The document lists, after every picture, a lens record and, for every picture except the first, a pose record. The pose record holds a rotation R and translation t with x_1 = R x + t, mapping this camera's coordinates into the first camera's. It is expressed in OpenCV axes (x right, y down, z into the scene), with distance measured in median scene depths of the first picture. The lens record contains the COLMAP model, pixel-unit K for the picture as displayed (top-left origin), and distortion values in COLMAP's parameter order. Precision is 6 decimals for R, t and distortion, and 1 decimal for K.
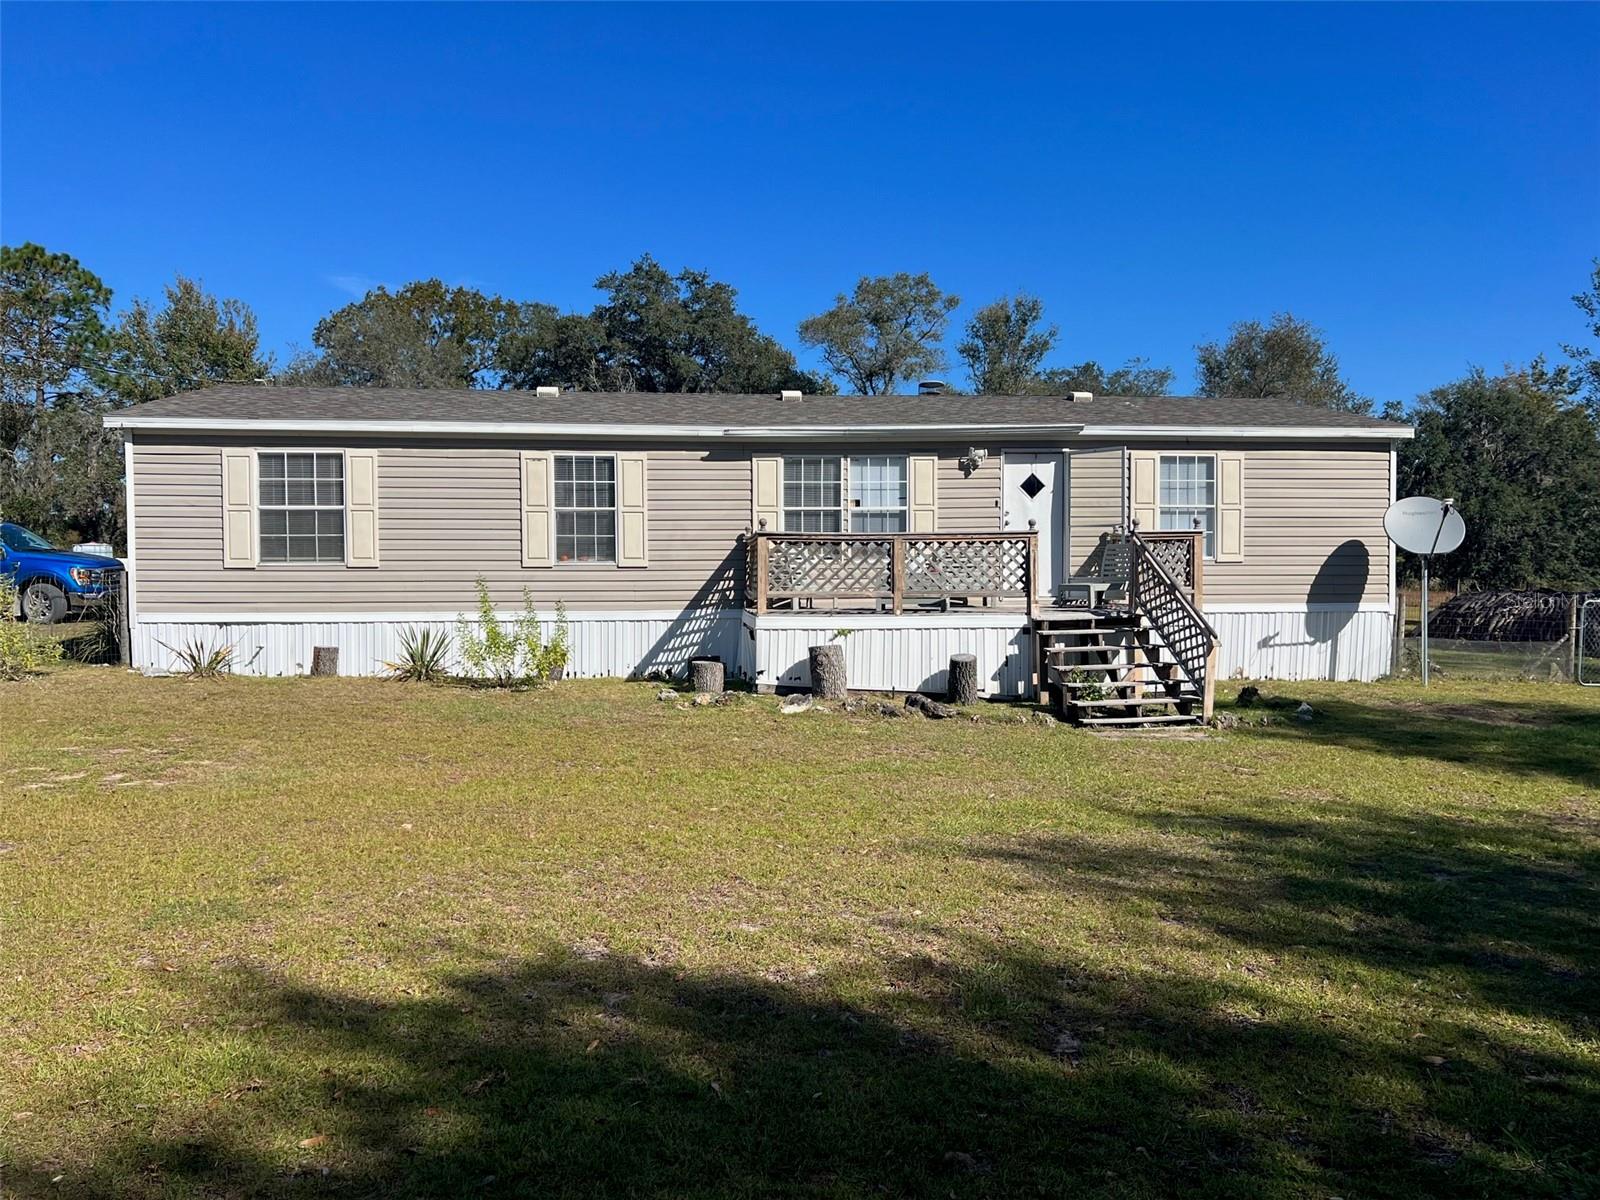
lens RADIAL K [[1205.7, 0, 799.8], [0, 1205.7, 612.6], [0, 0, 1]] dist [0.059042, -0.073019]
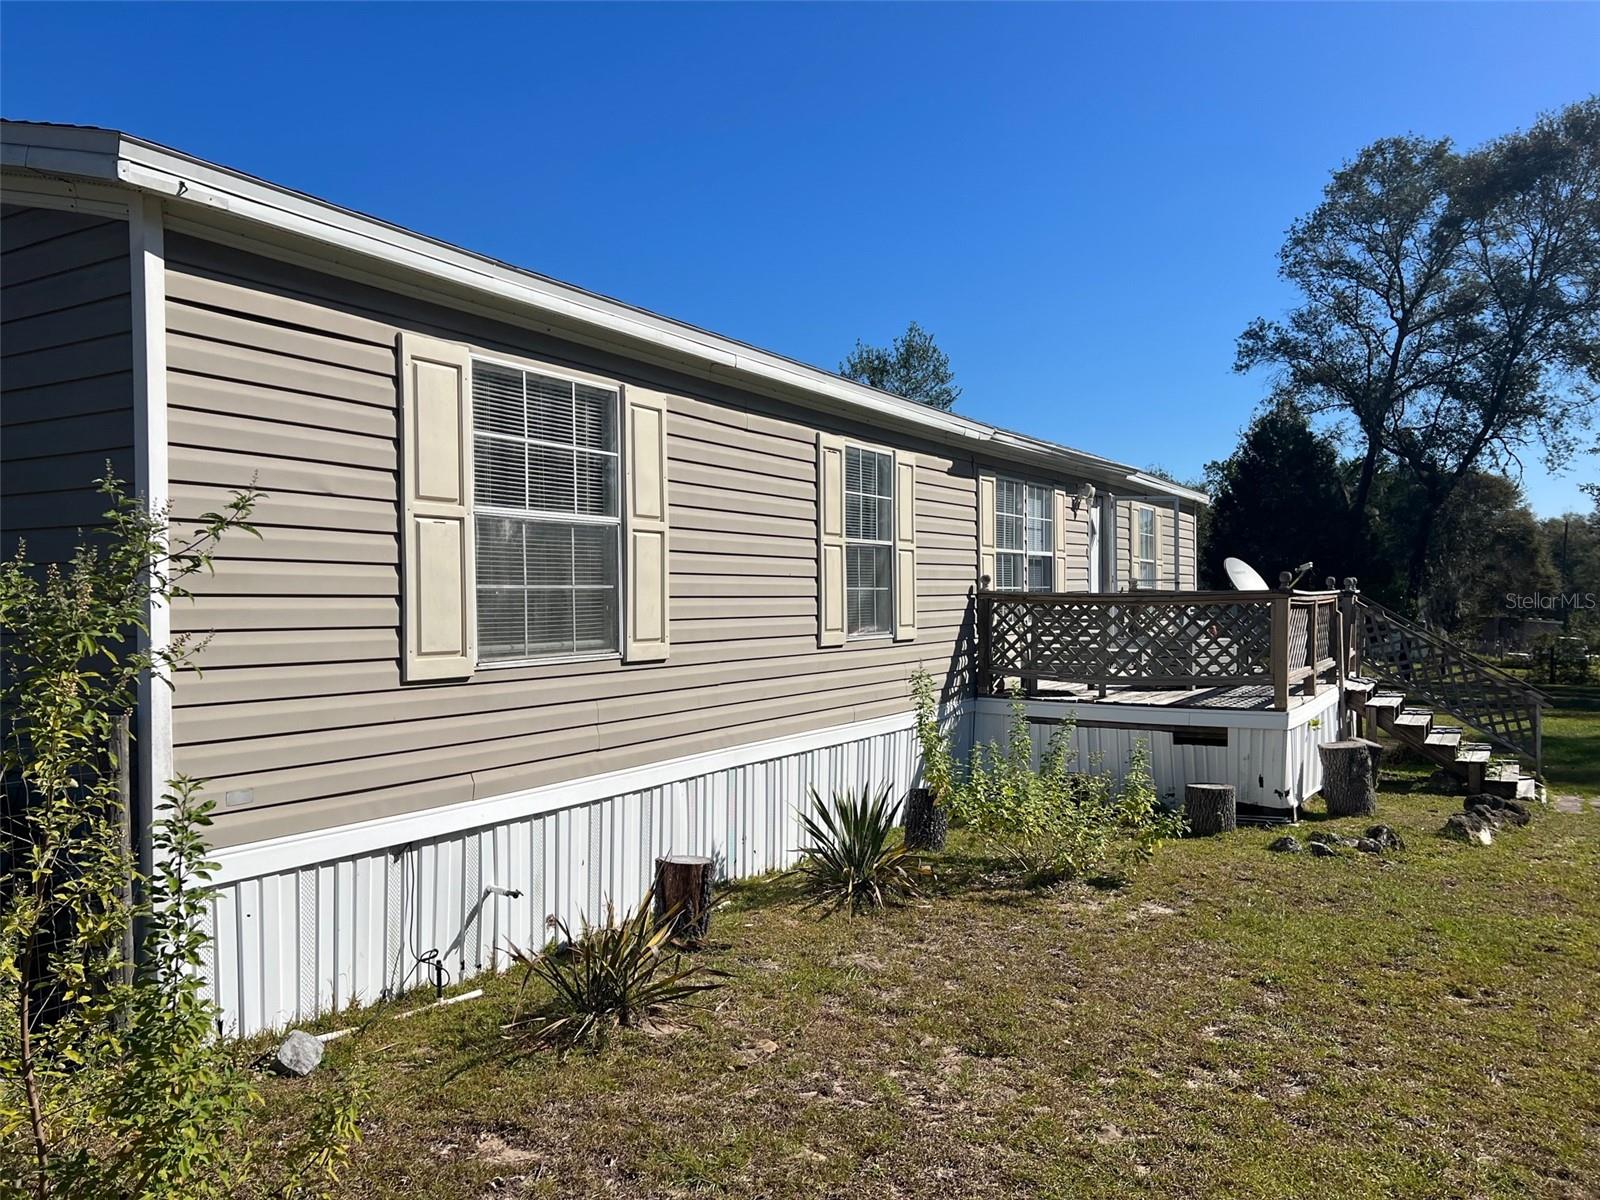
lens RADIAL K [[1205.7, 0, 805.4], [0, 1205.7, 603.2], [0, 0, 1]] dist [0.059042, -0.073019]
pose [[0.589468, -0.004985, 0.807777, -0.660506], [0.027782, 0.999514, -0.014105, -0.049461], [-0.807314, 0.030756, 0.589320, 0.686028]]
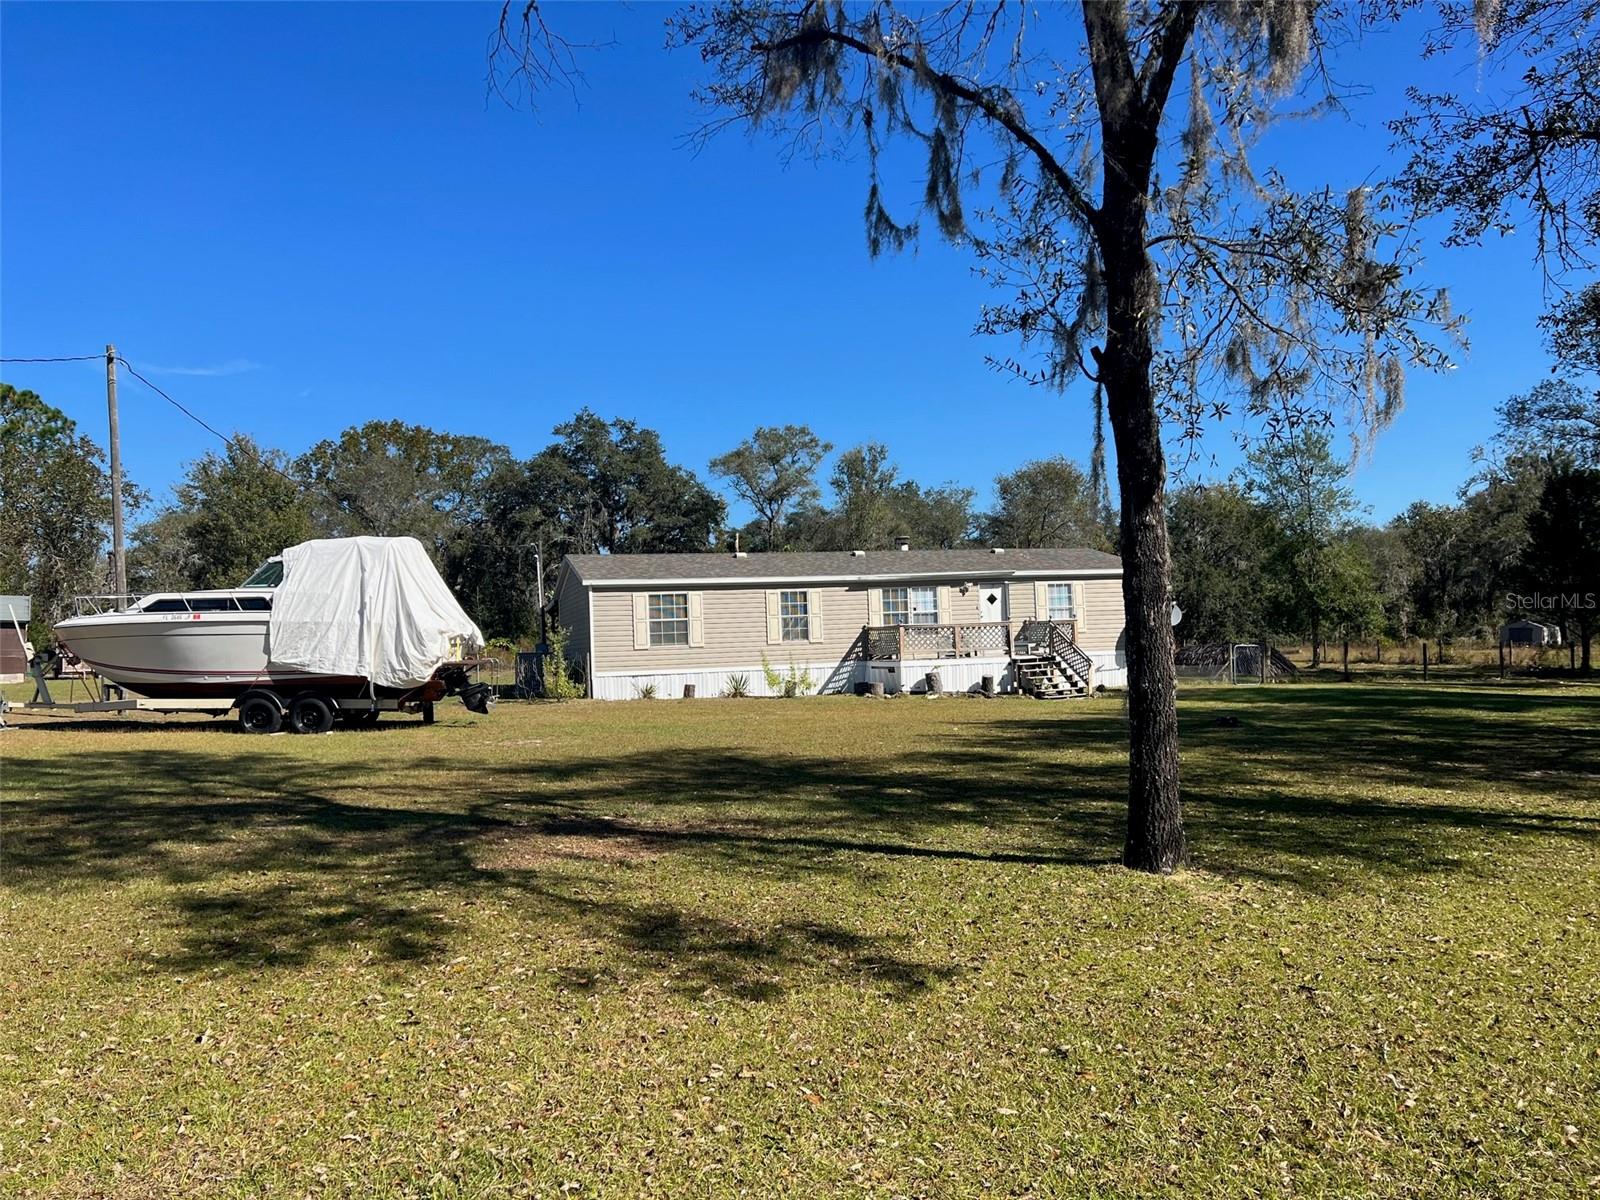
lens RADIAL K [[1205.7, 0, 795.3], [0, 1205.7, 603.2], [0, 0, 1]] dist [0.059042, -0.073019]
pose [[0.983039, -0.025440, 0.181623, -0.558893], [0.038640, 0.996833, -0.069512, 0.038583], [-0.179280, 0.075351, 0.980908, -1.068809]]
